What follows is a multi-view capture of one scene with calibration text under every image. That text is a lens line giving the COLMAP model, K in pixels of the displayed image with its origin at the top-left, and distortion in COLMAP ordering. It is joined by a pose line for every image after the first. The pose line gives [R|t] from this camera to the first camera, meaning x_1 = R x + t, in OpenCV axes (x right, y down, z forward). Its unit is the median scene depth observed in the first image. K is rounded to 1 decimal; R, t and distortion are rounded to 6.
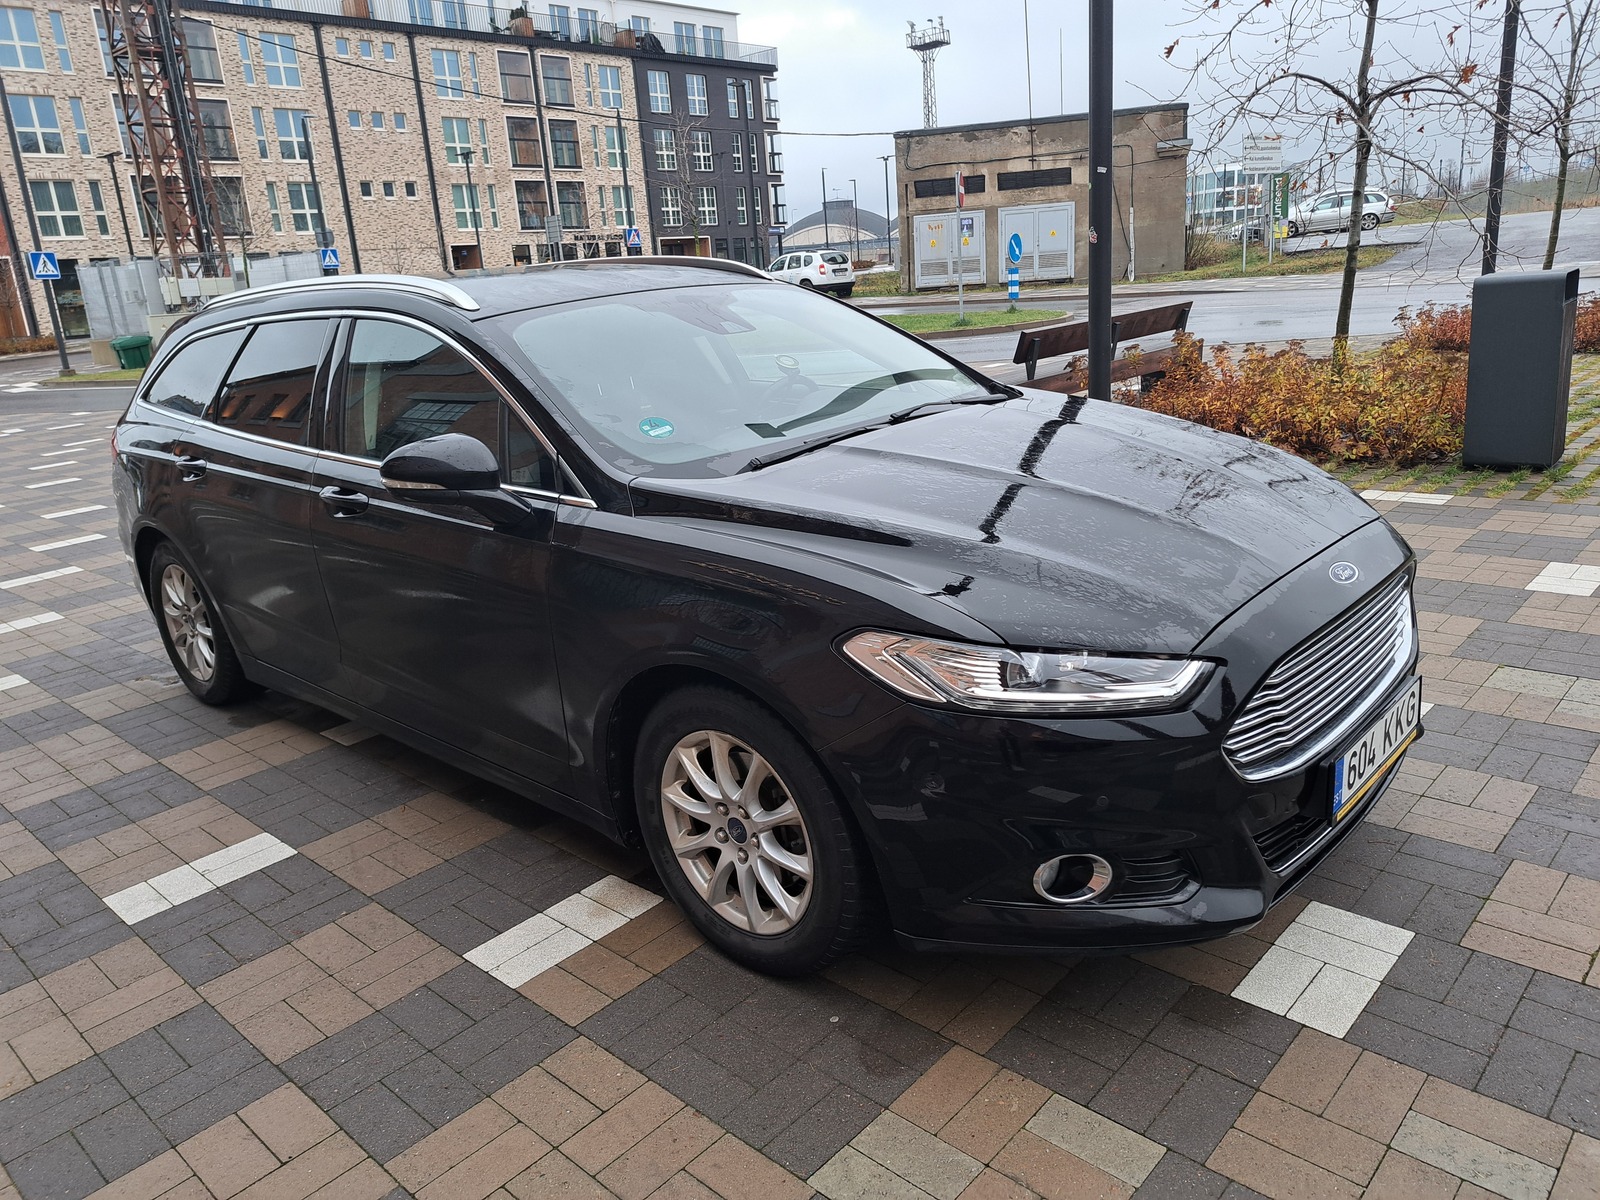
lens RADIAL K [[1157.4, 0, 793.4], [0, 1157.4, 600.4], [0, 0, 1]] dist [0.033921, -0.017667]
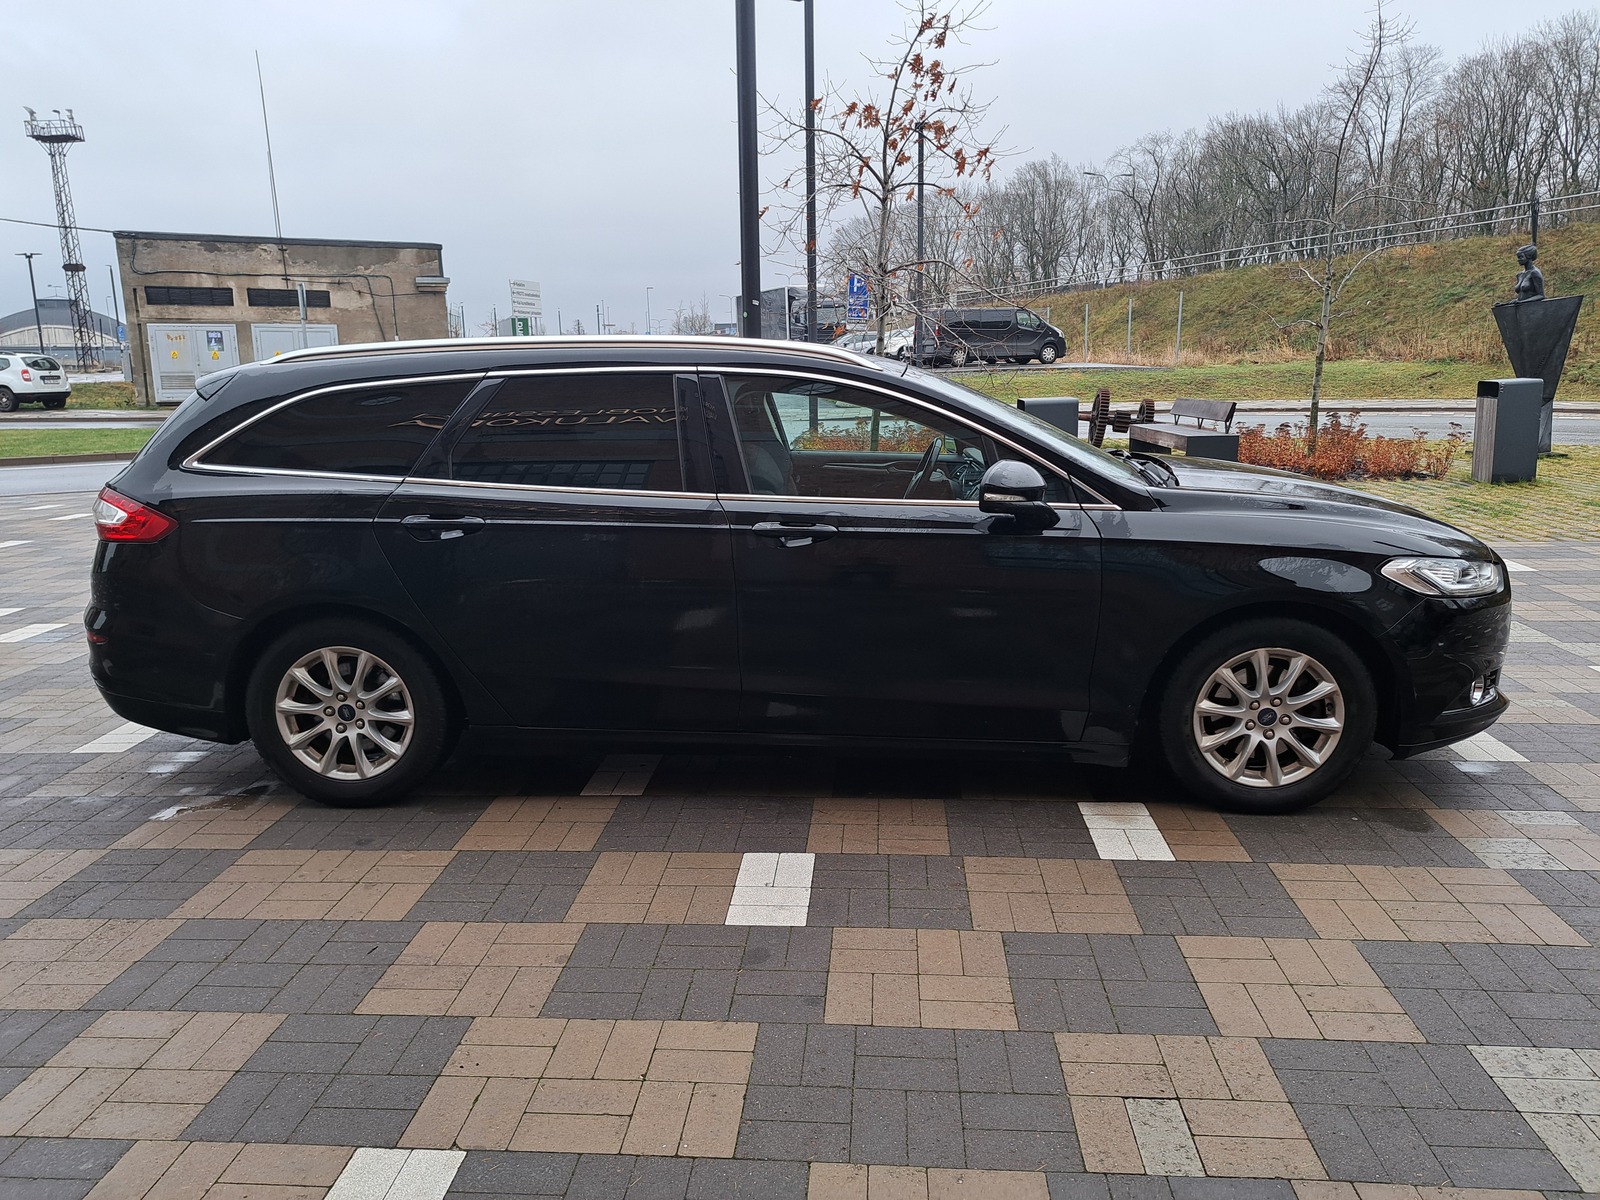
lens RADIAL K [[1157.4, 0, 803.4], [0, 1157.4, 598.3], [0, 0, 1]] dist [0.033921, -0.017667]
pose [[0.771417, -0.065326, 0.632968, -0.096204], [0.134351, 0.989013, -0.061666, 0.004062], [-0.621985, 0.132610, 0.771718, 0.013397]]
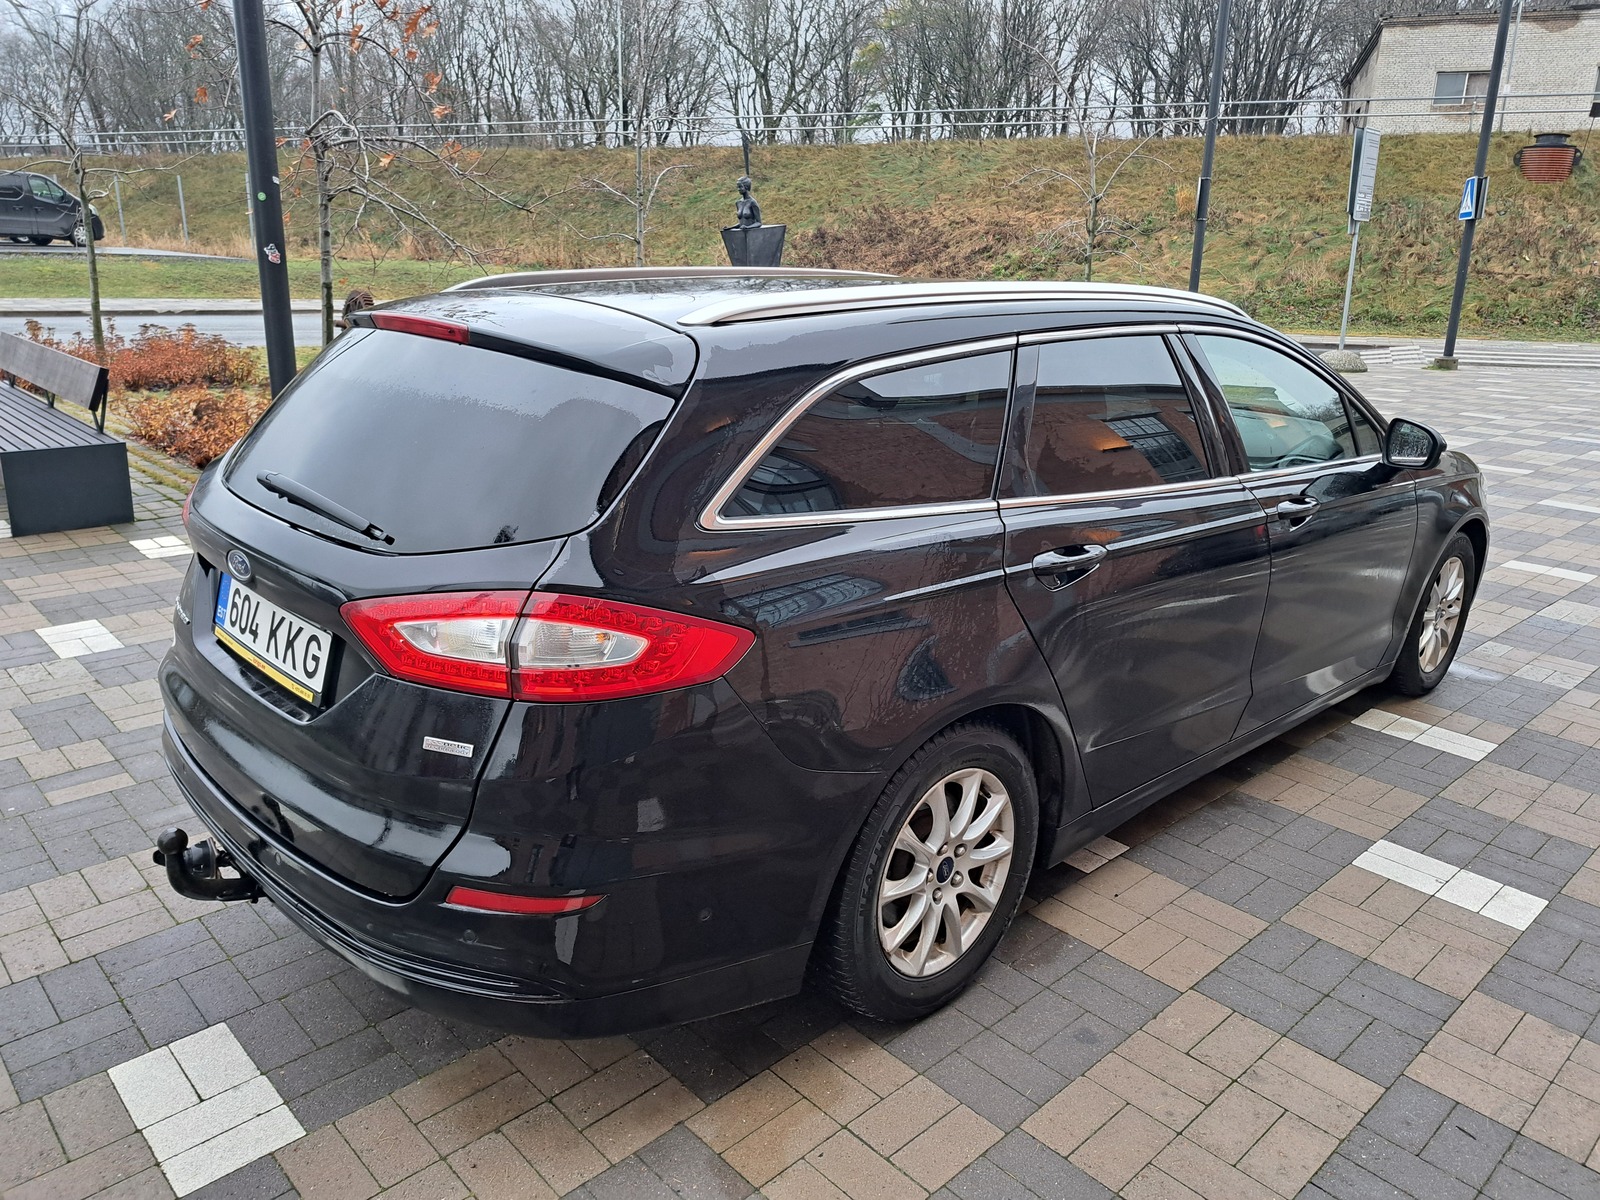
lens RADIAL K [[1157.4, 0, 811.2], [0, 1157.4, 604.5], [0, 0, 1]] dist [0.033921, -0.017667]
pose [[0.041829, -0.210647, 0.976667, -0.125859], [0.242341, 0.950471, 0.194618, -0.027720], [-0.969289, 0.228545, 0.090806, 0.119023]]
